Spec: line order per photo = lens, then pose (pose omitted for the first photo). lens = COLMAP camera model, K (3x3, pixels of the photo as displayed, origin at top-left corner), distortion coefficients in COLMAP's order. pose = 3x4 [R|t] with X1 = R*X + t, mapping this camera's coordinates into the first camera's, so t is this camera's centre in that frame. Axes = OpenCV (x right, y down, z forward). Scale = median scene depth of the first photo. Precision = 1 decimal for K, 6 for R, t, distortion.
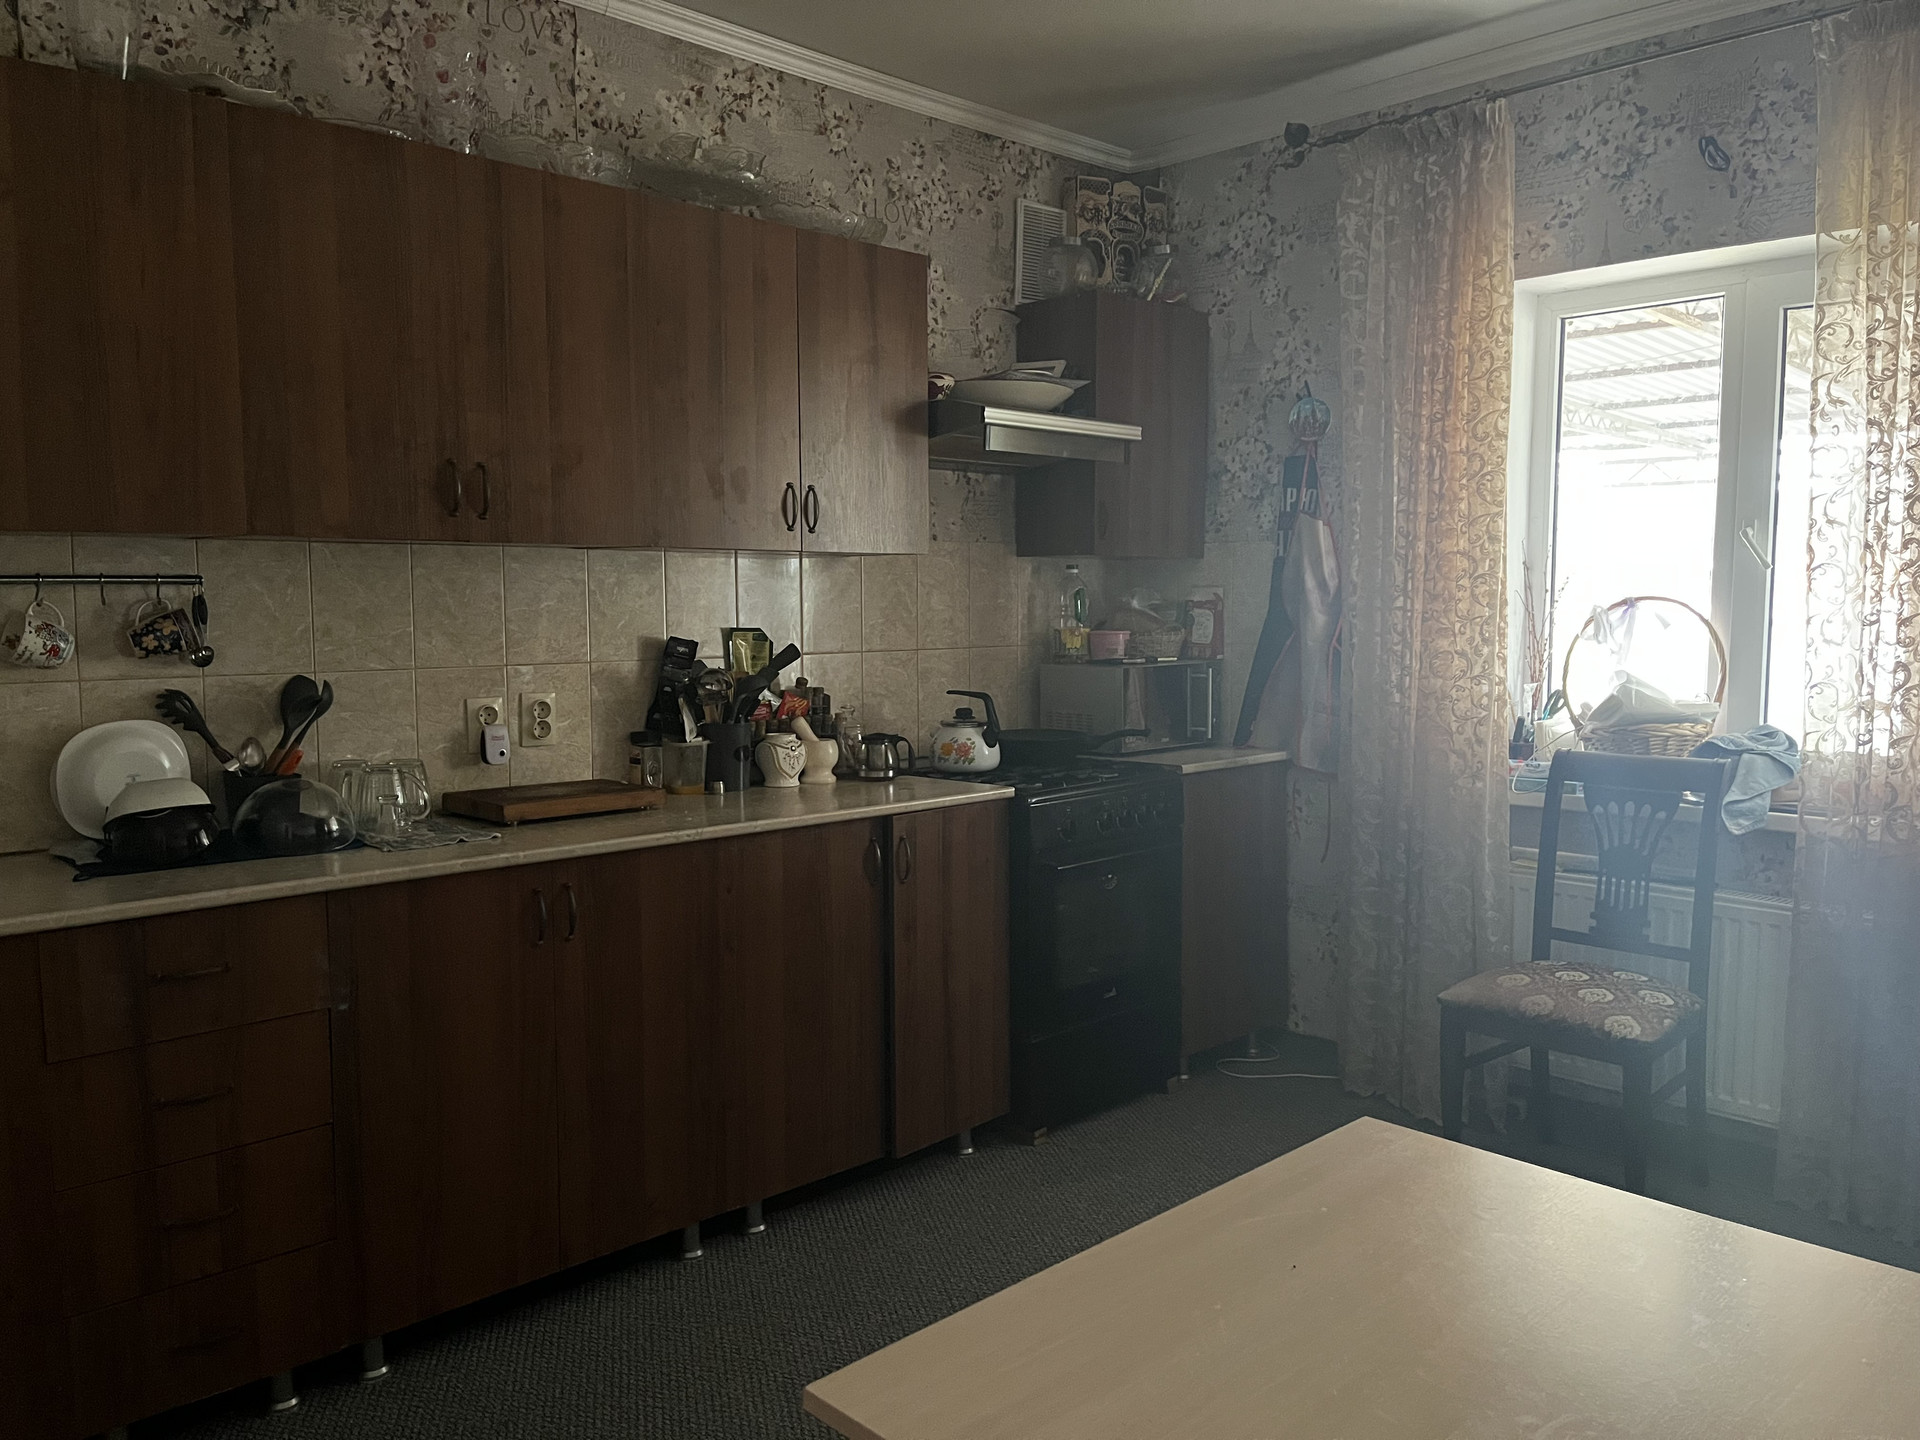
lens RADIAL K [[1444.7, 0, 956.7], [0, 1444.7, 725.2], [0, 0, 1]] dist [0.065425, -0.076675]
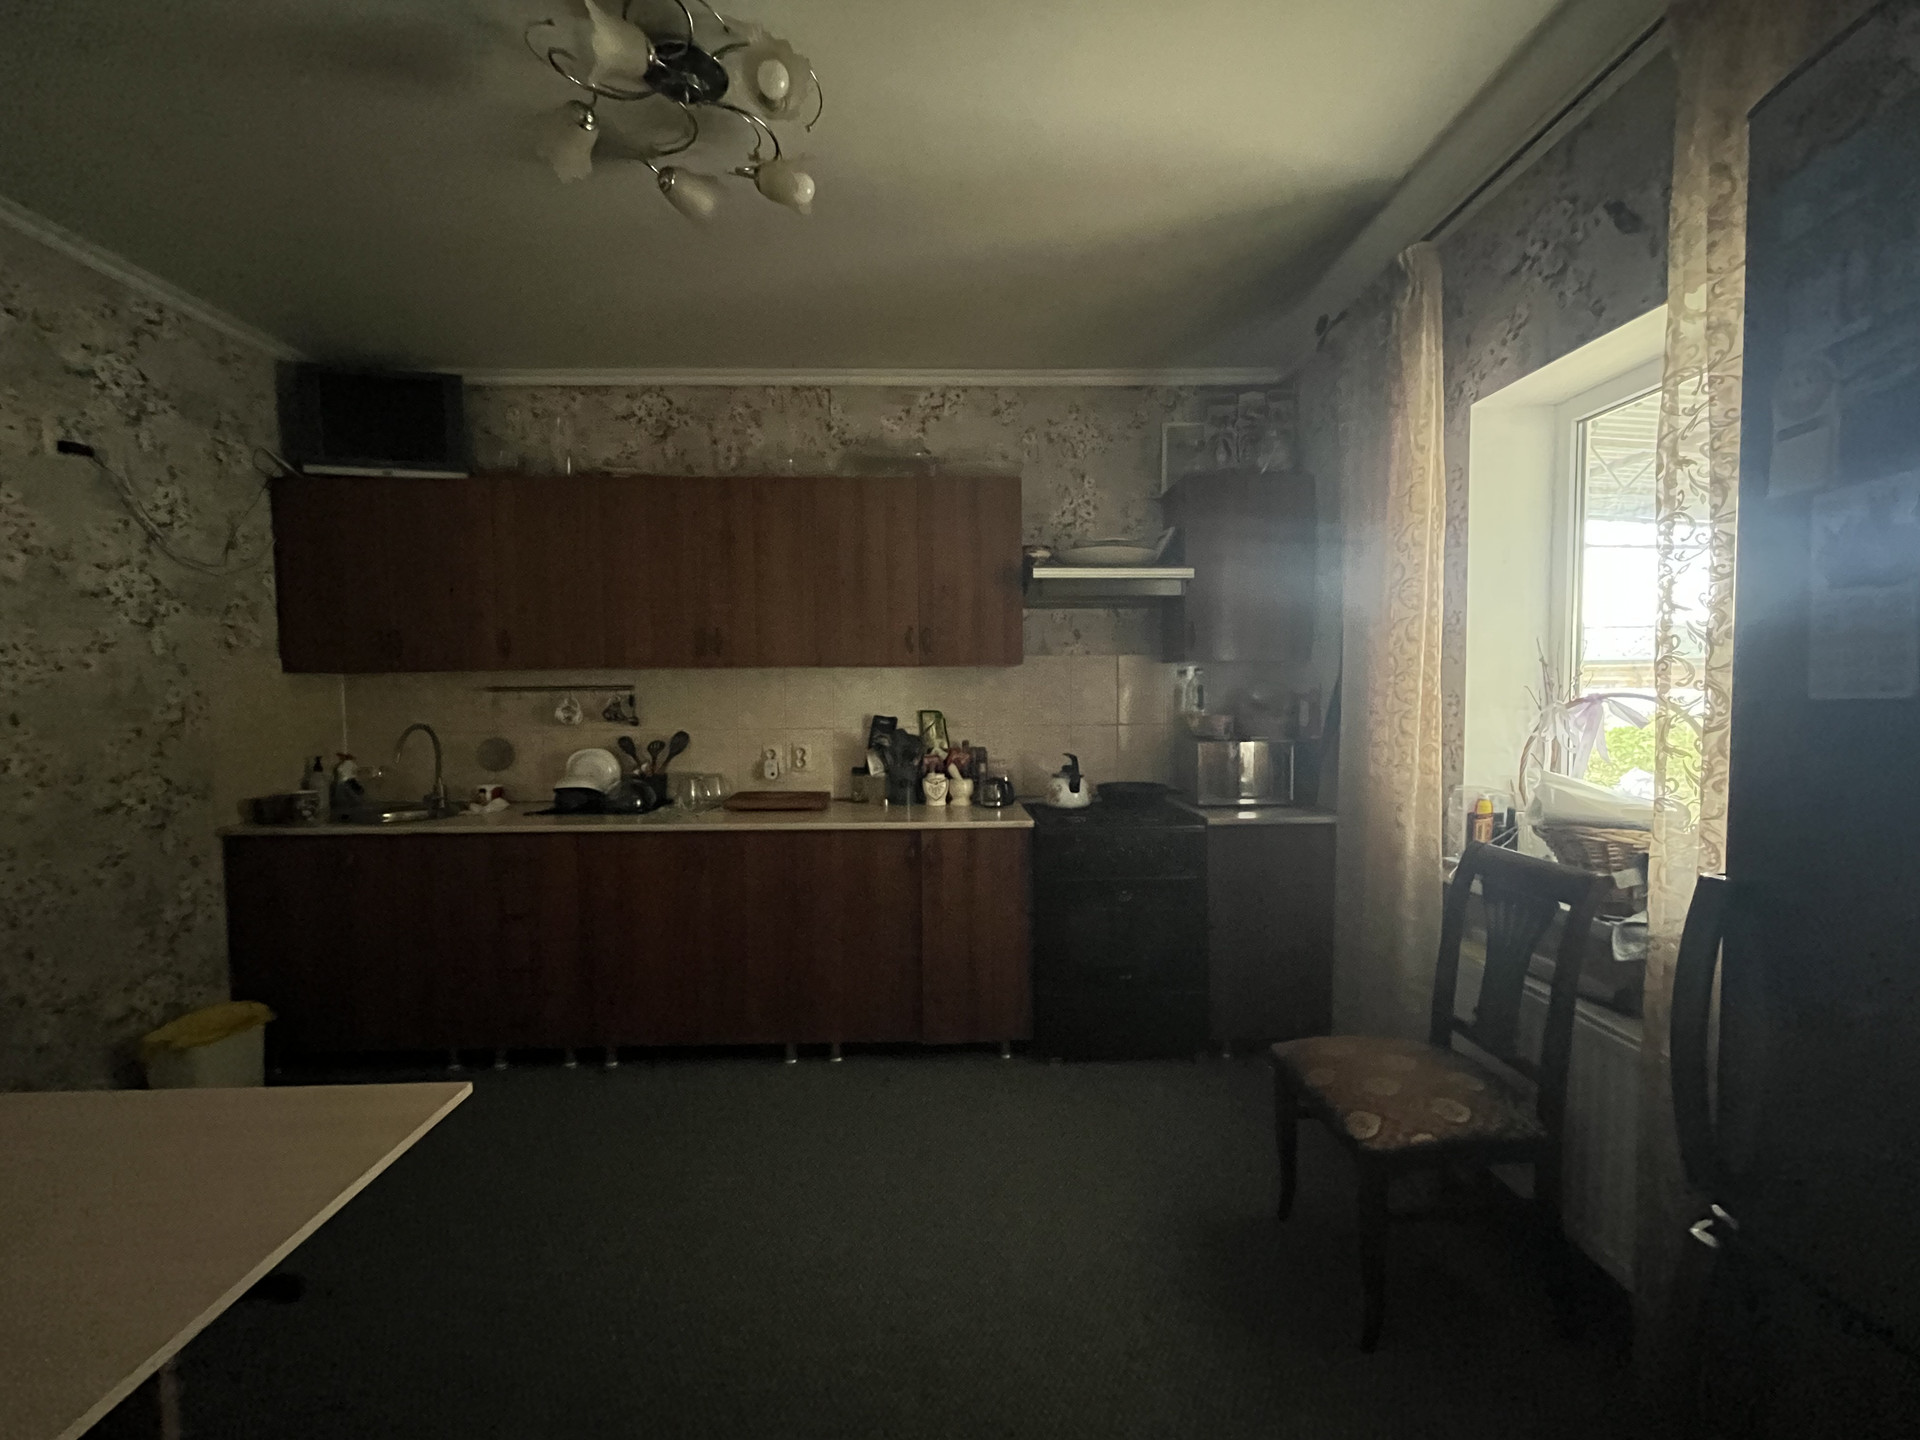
lens RADIAL K [[779.1, 0, 961.1], [0, 779.1, 728.9], [0, 0, 1]] dist [-0.002754, -0.000212]
pose [[0.745092, 0.029336, -0.666316, 0.513026], [-0.052740, 0.998495, -0.015015, -0.034790], [0.664873, 0.046329, 0.745518, 0.348414]]
